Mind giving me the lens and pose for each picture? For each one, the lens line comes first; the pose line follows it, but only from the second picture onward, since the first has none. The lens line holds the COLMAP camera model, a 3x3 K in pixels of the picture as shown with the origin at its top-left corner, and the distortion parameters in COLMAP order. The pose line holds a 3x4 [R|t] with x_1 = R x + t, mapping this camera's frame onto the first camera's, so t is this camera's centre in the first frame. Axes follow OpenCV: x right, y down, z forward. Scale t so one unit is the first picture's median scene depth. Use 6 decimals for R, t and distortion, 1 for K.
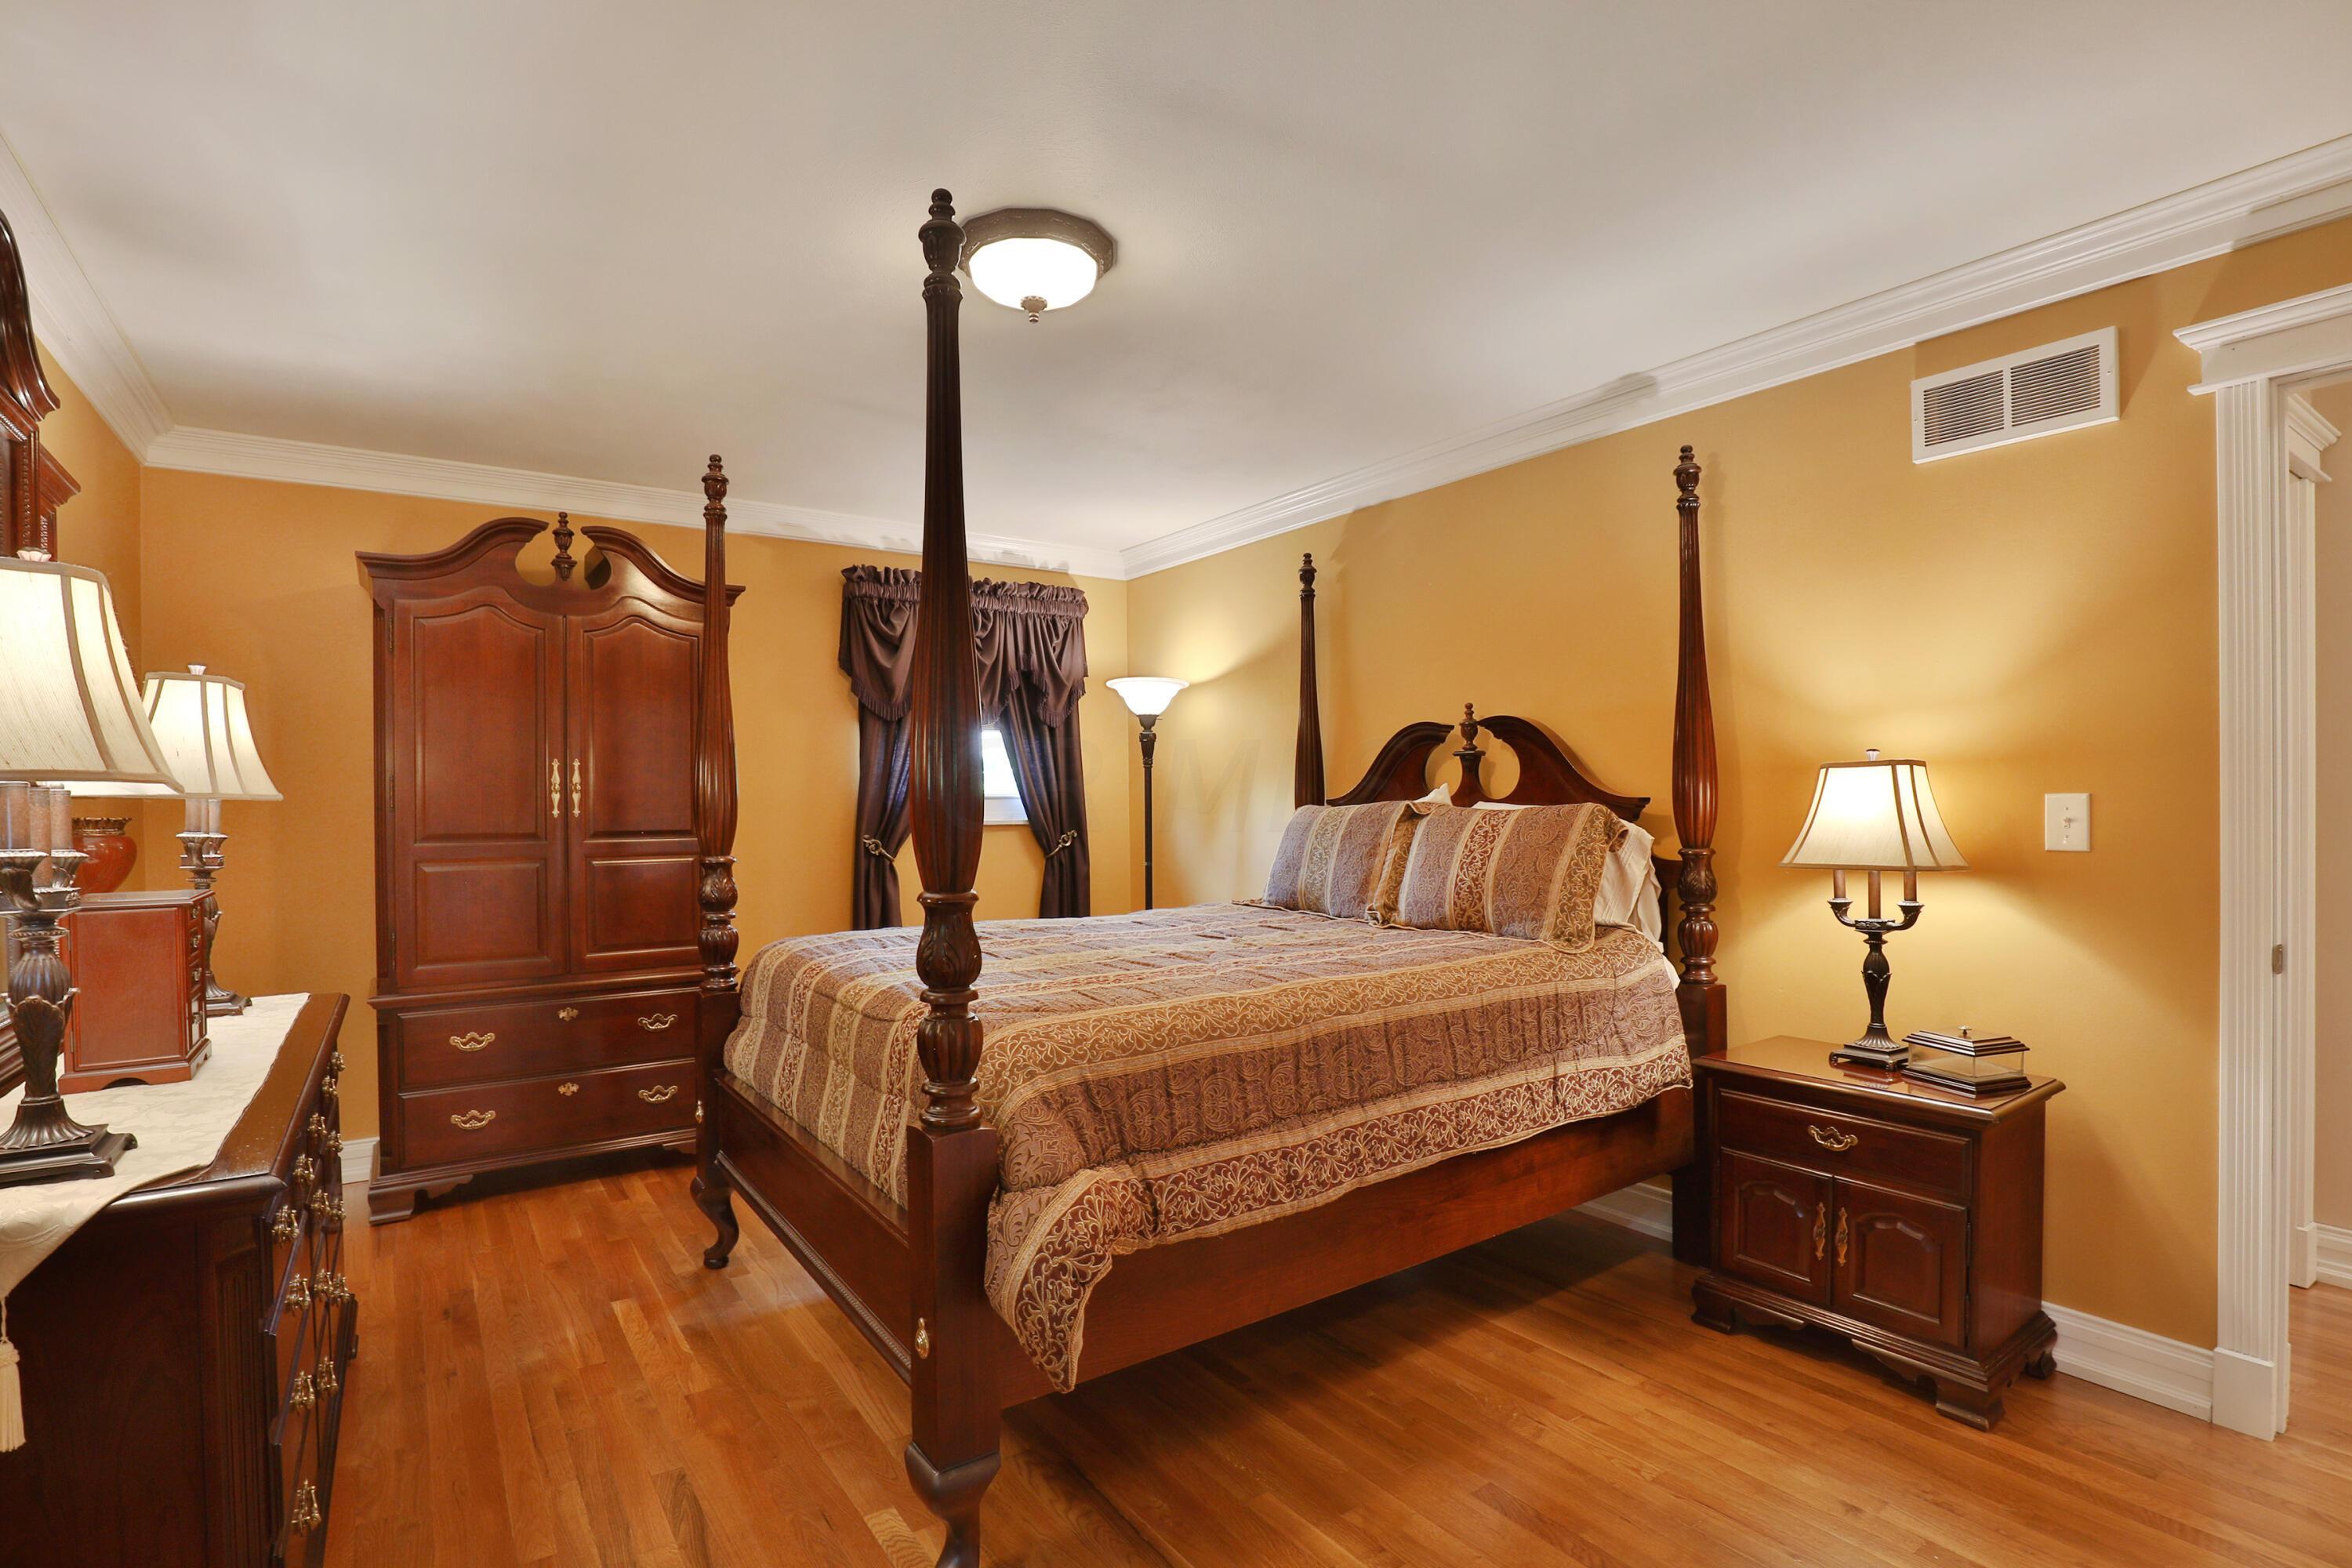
lens RADIAL K [[1134.1, 0, 1172.2], [0, 1134.1, 799.1], [0, 0, 1]] dist [-0.015640, 0.001370]
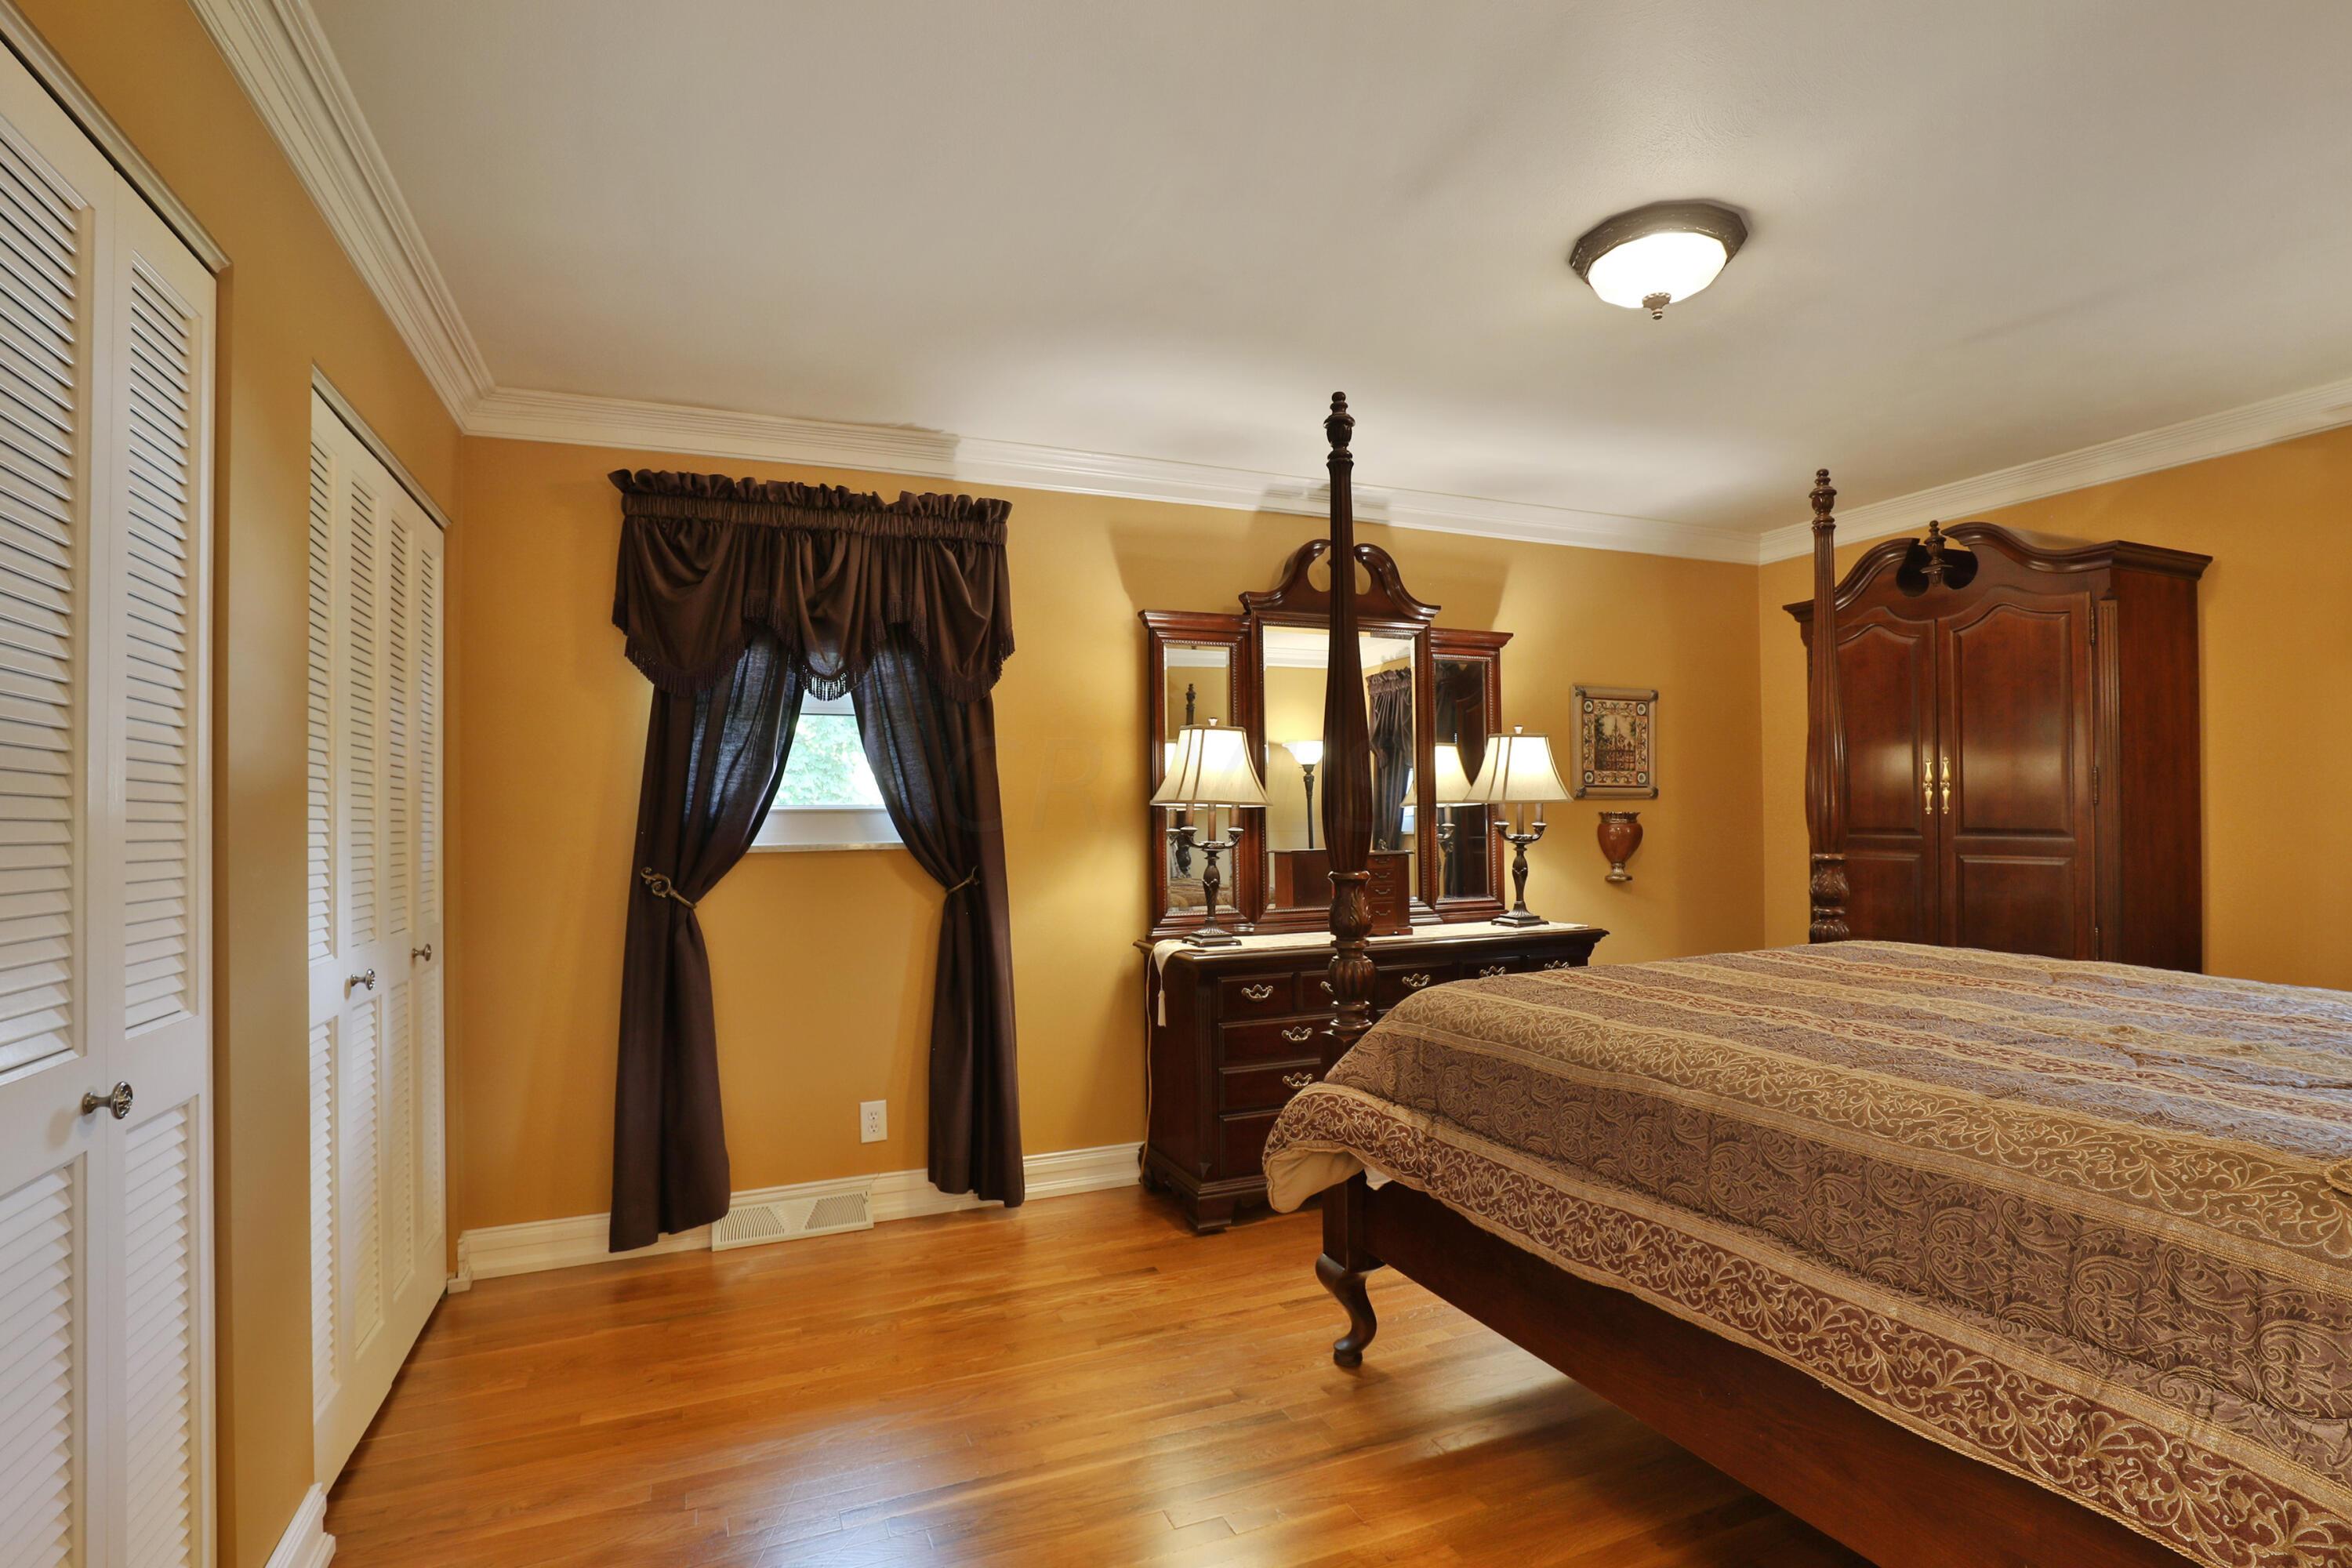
lens RADIAL K [[1134.1, 0, 1173.2], [0, 1134.1, 795.6], [0, 0, 1]] dist [-0.015640, 0.001370]
pose [[-0.205060, -0.006399, -0.978728, 0.968313], [0.019390, 0.999756, -0.010599, -0.003526], [0.978557, -0.021151, -0.204886, 0.823078]]
